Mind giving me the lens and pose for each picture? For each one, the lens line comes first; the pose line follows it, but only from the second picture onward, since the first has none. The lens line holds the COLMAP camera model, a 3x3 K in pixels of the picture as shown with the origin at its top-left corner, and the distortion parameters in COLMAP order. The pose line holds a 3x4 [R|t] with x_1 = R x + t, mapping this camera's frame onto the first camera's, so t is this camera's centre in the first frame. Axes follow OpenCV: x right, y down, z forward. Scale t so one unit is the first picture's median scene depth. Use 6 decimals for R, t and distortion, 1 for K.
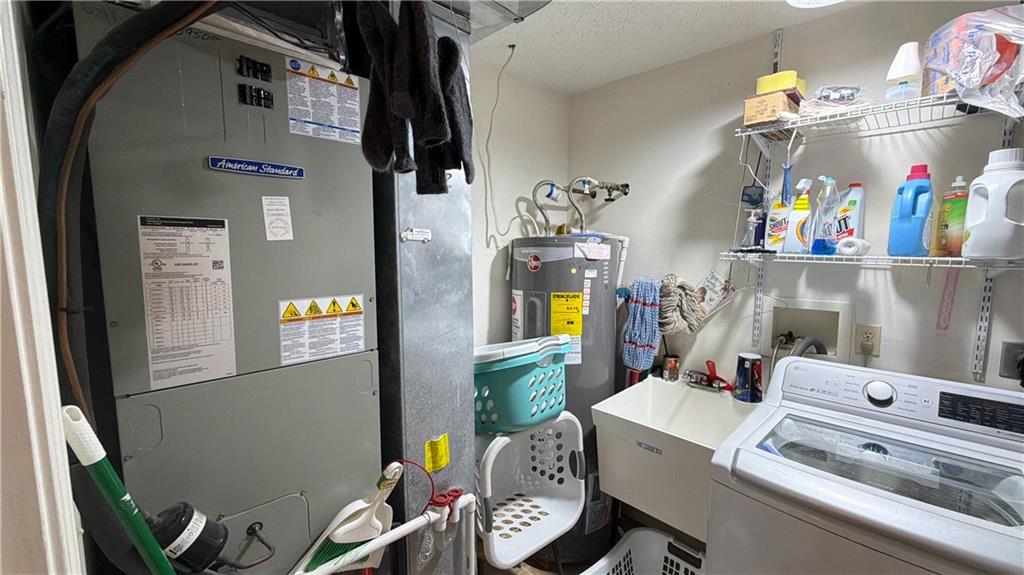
lens RADIAL K [[407.6, 0, 509.9], [0, 407.6, 287.8], [0, 0, 1]] dist [0.000875, 0.000096]
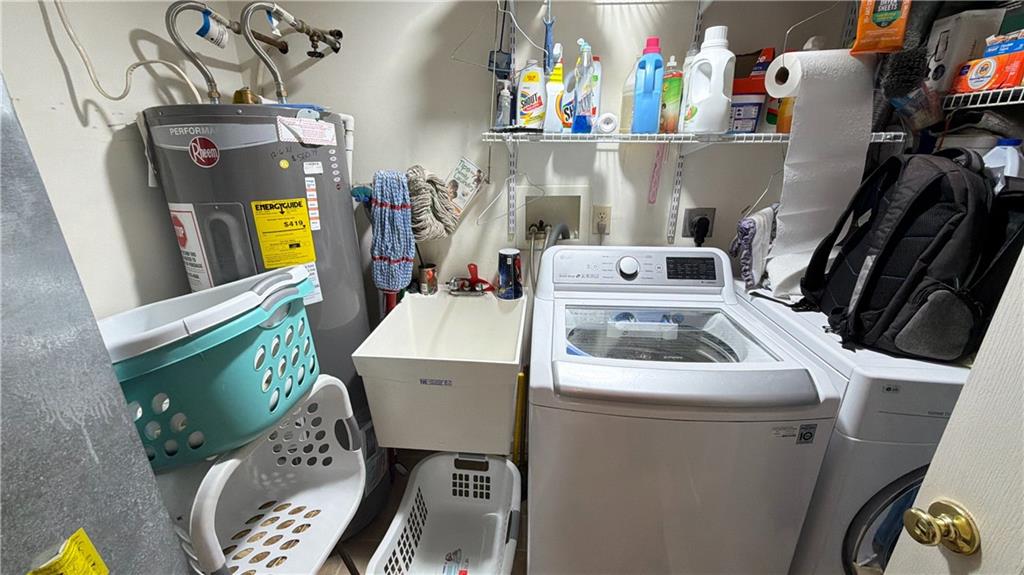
lens RADIAL K [[407.6, 0, 509.9], [0, 407.6, 287.8], [0, 0, 1]] dist [0.000875, 0.000096]
pose [[0.760196, -0.216178, 0.612673, -0.007252], [0.071071, 0.965030, 0.252320, 0.009550], [-0.645794, -0.148270, 0.748977, 0.272868]]
